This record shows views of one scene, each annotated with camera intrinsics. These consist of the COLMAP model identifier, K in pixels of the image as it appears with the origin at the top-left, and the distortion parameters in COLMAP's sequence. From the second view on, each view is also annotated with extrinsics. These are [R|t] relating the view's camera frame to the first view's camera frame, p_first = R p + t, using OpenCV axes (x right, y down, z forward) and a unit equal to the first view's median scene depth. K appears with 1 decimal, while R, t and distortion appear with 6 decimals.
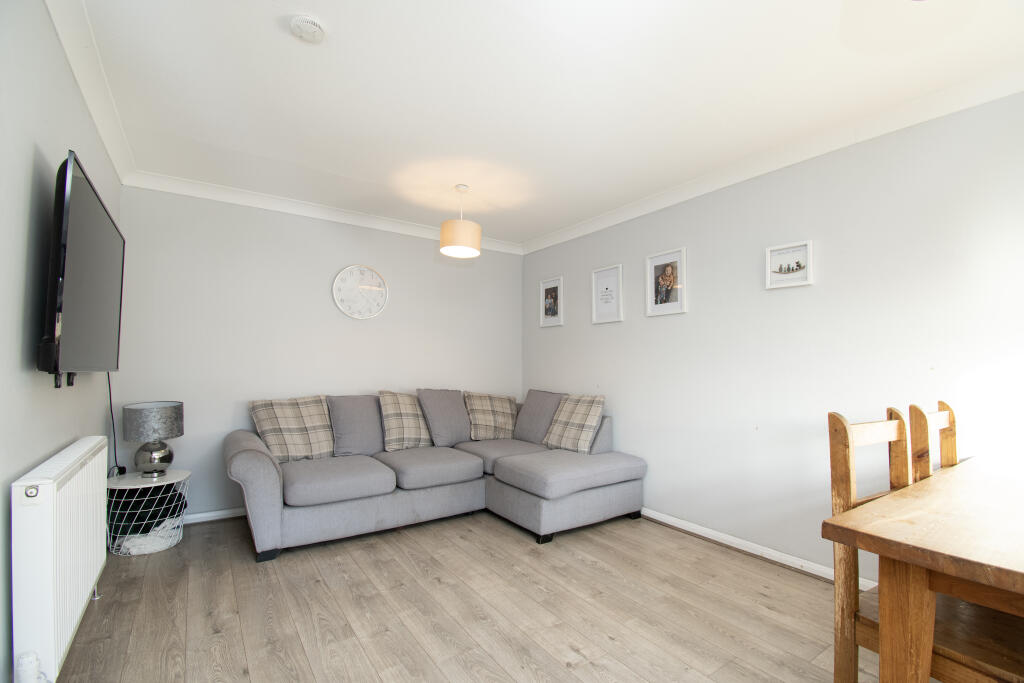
lens RADIAL K [[466.9, 0, 514.1], [0, 466.9, 343.2], [0, 0, 1]] dist [0.000822, -0.000032]
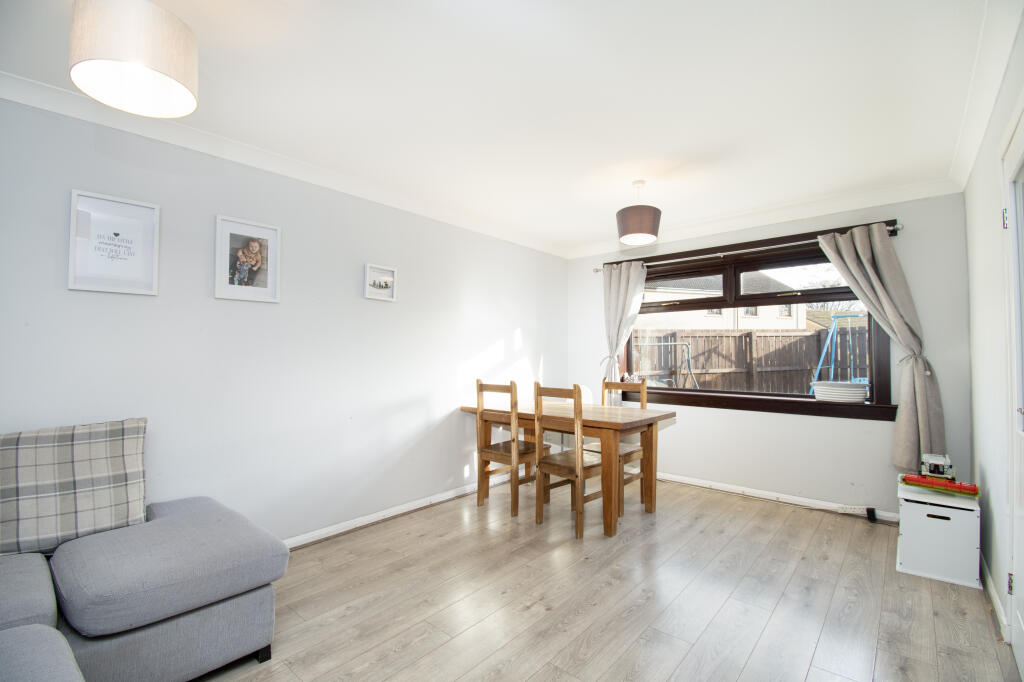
lens RADIAL K [[466.9, 0, 516.1], [0, 466.9, 338.4], [0, 0, 1]] dist [0.000822, -0.000032]
pose [[-0.283381, 0.027976, 0.958599, -0.645268], [-0.046883, 0.997975, -0.042984, 0.018325], [-0.957861, -0.057123, -0.281496, 0.893011]]
